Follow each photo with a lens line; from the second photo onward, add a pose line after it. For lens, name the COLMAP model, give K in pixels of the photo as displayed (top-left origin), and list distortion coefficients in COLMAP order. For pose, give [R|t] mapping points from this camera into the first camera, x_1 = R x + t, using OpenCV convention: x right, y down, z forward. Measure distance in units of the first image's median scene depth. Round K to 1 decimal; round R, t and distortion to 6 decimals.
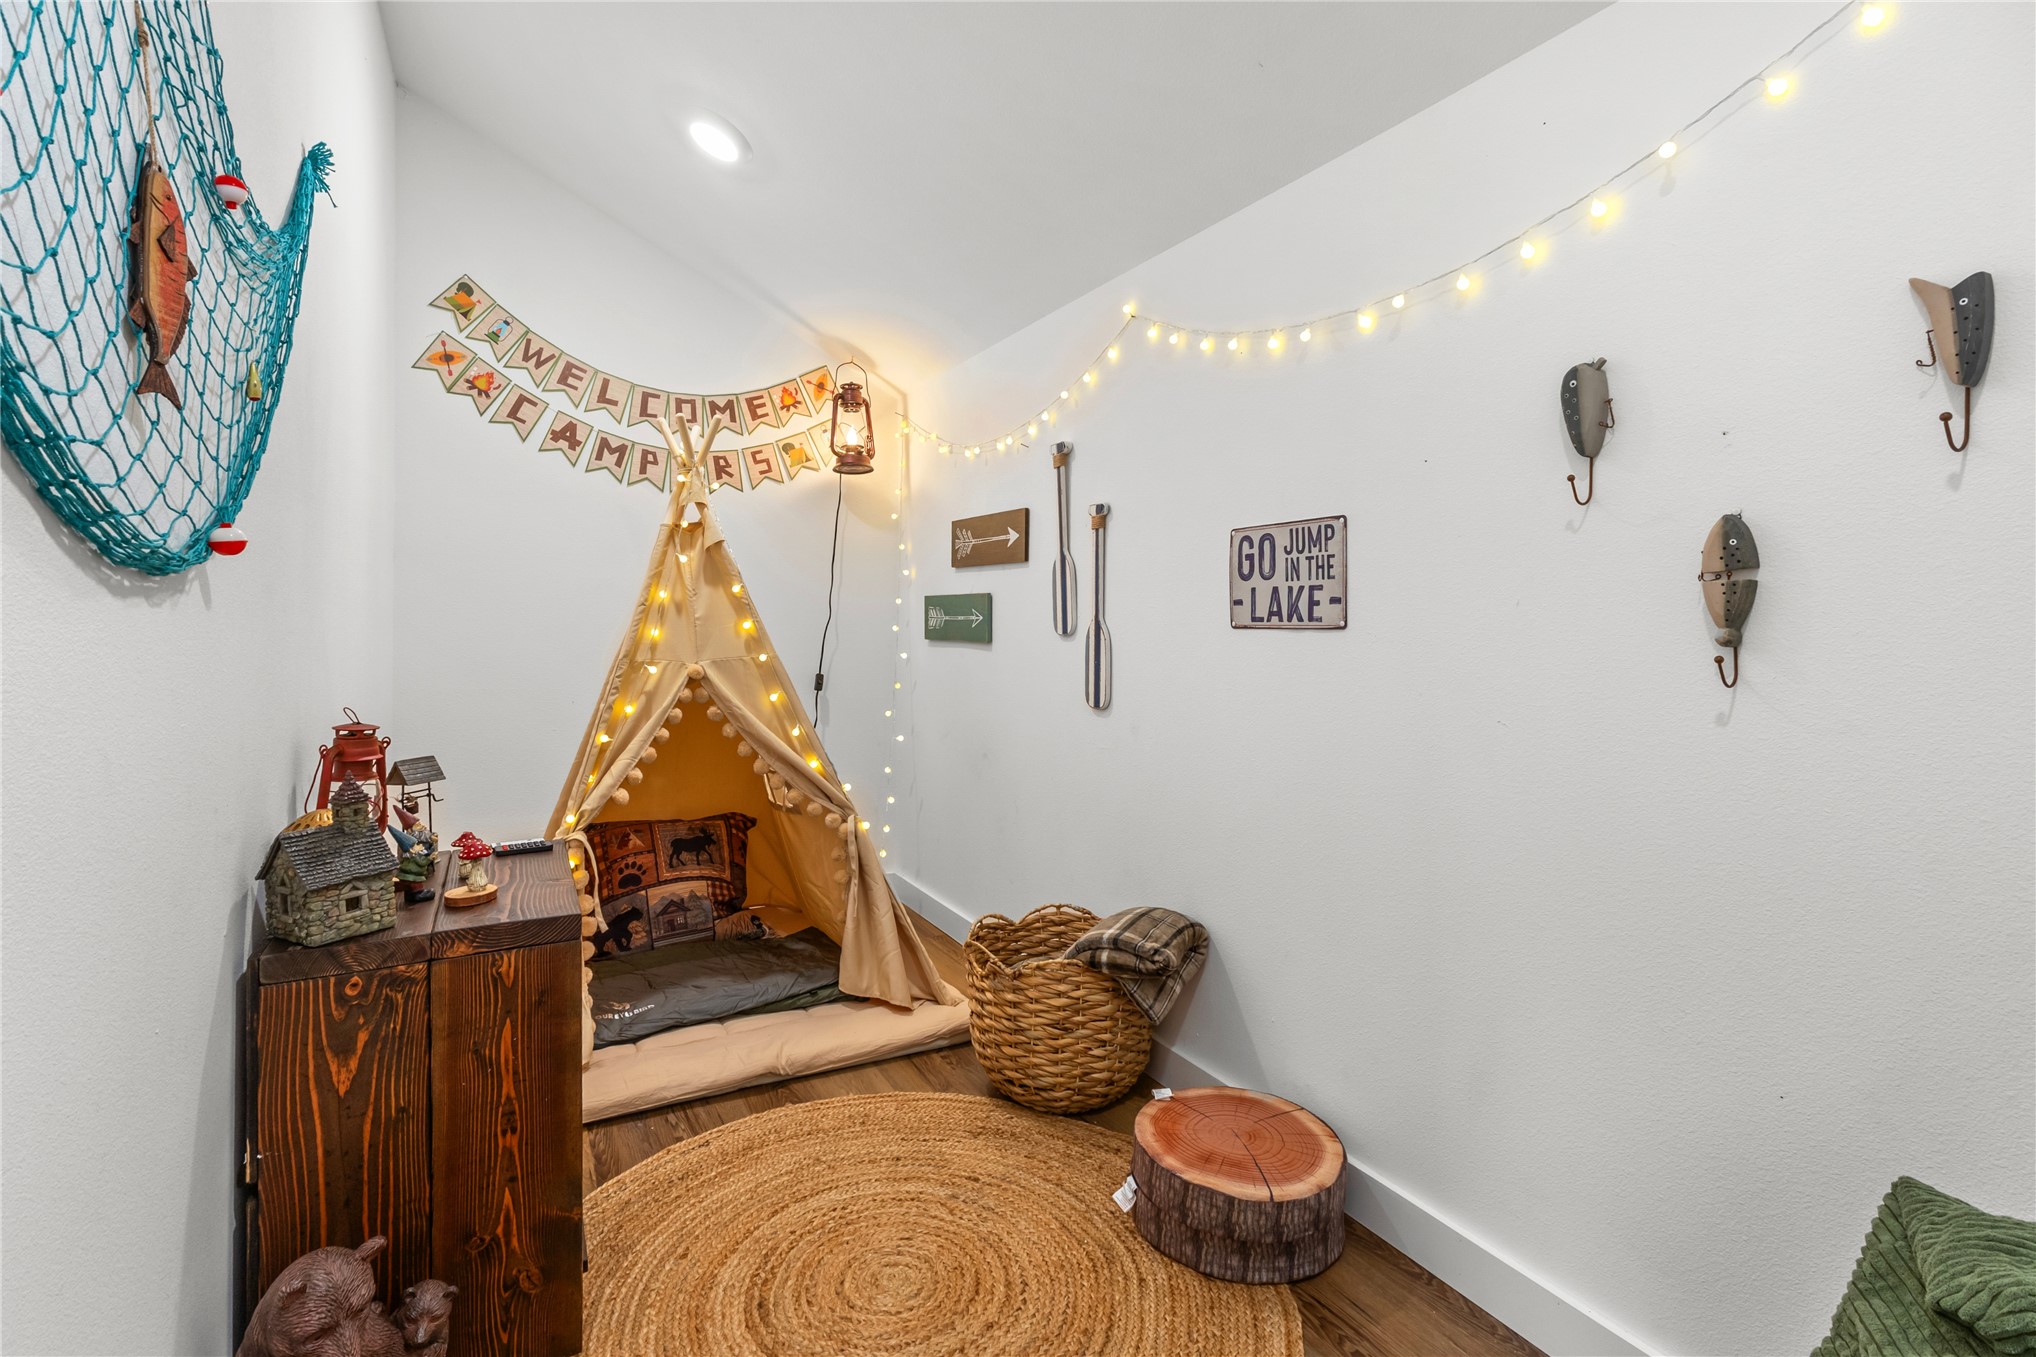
lens RADIAL K [[946.9, 0, 1006.8], [0, 946.9, 641.7], [0, 0, 1]] dist [-0.000247, 0.001092]
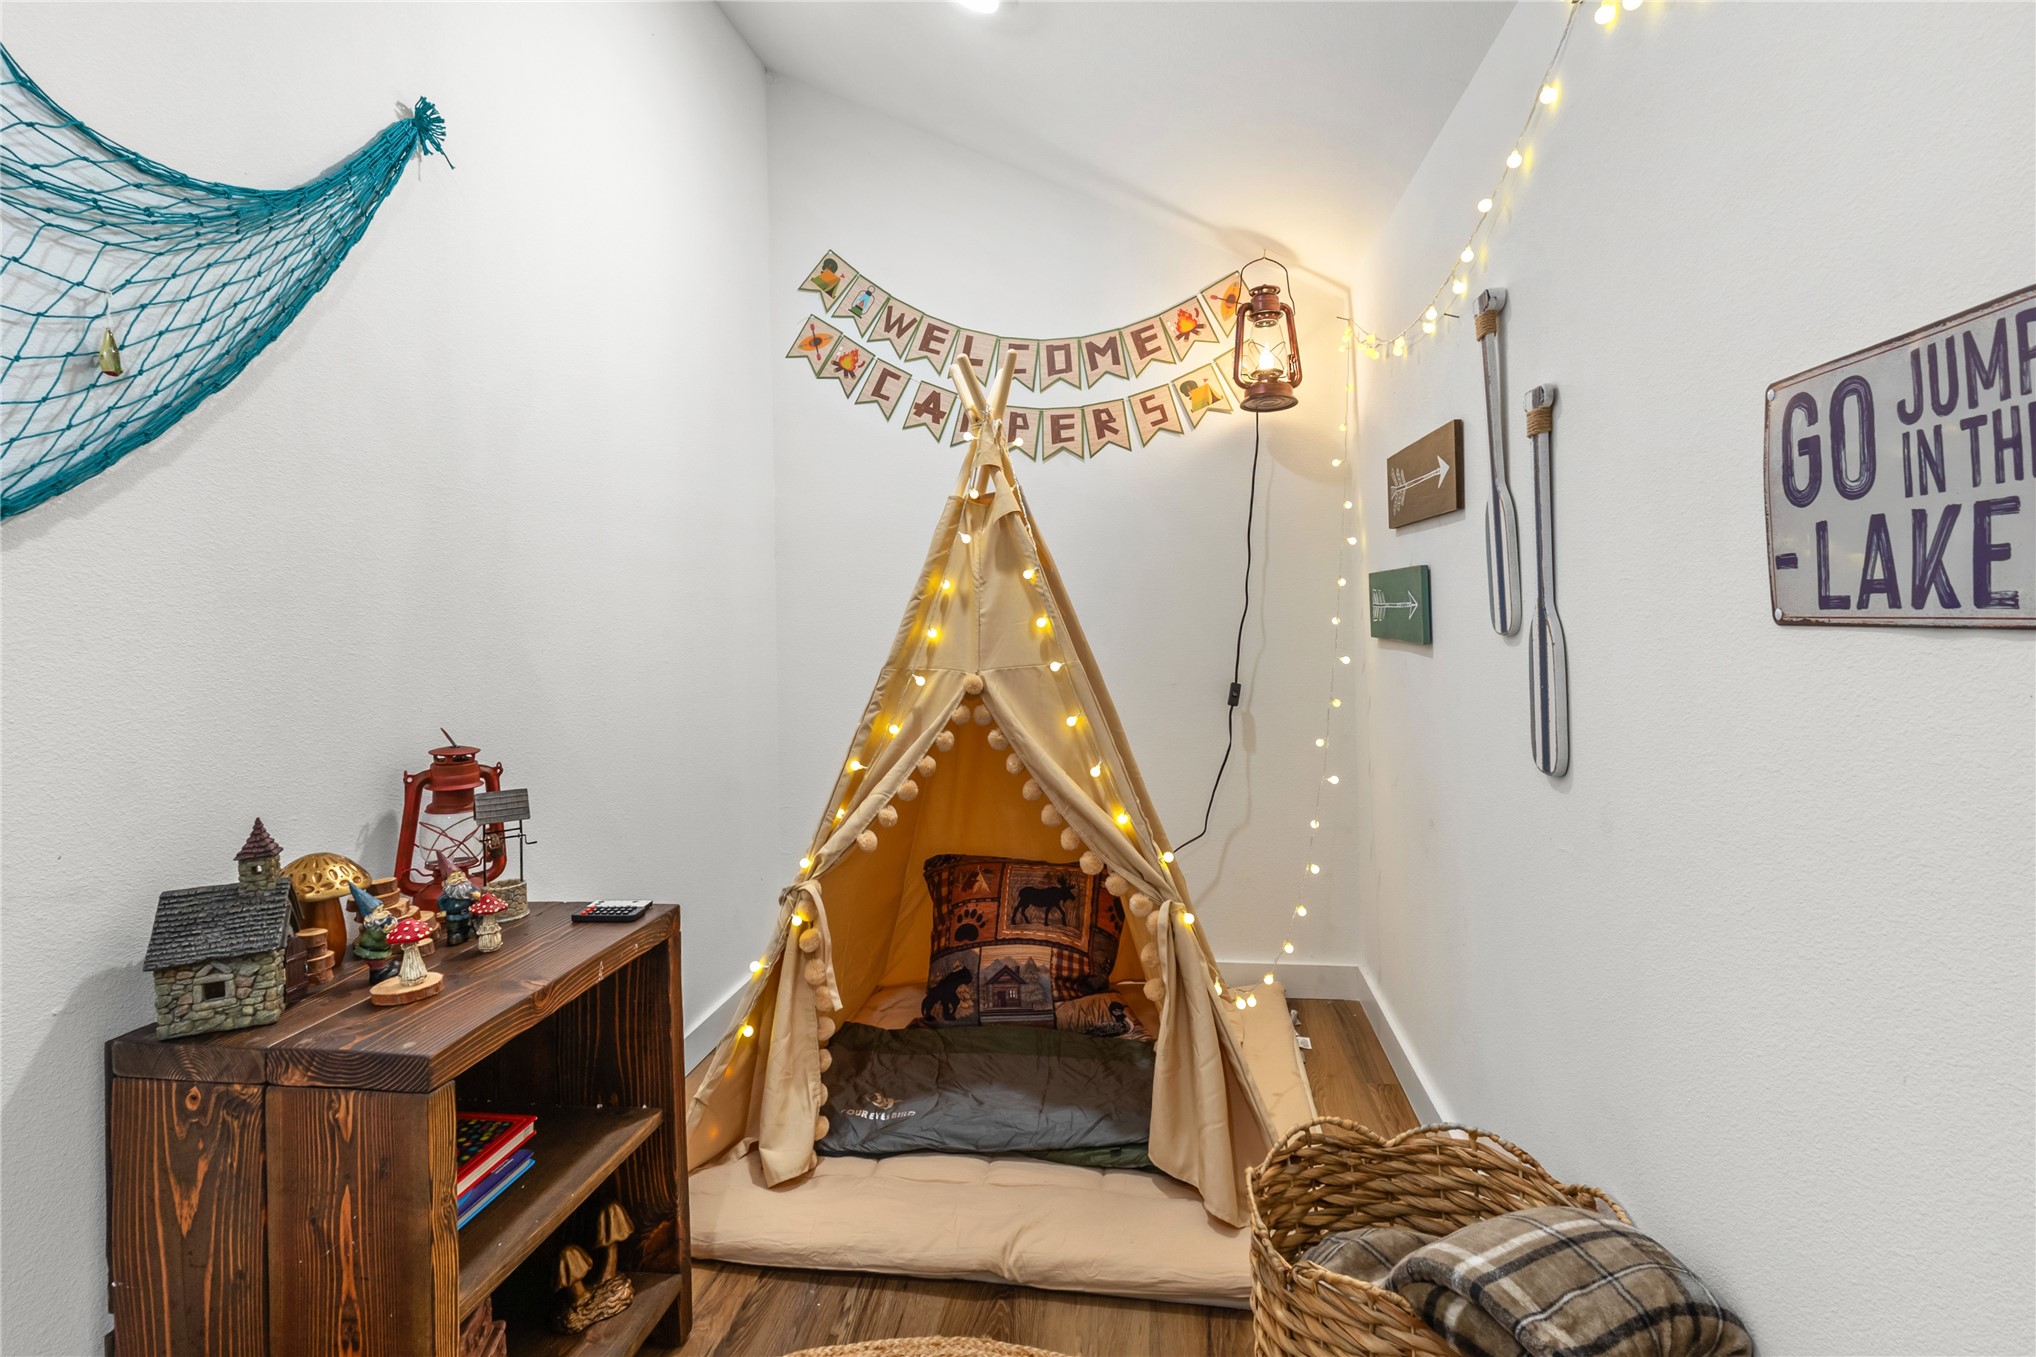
lens RADIAL K [[1005.6, 0, 1018.3], [0, 1005.6, 609.9], [0, 0, 1]] dist [-0.002500, 0.001879]
pose [[0.808946, -0.017749, -0.587614, 0.180562], [0.005829, 0.999737, -0.022172, -0.010112], [0.587853, 0.014511, 0.808837, 0.358449]]
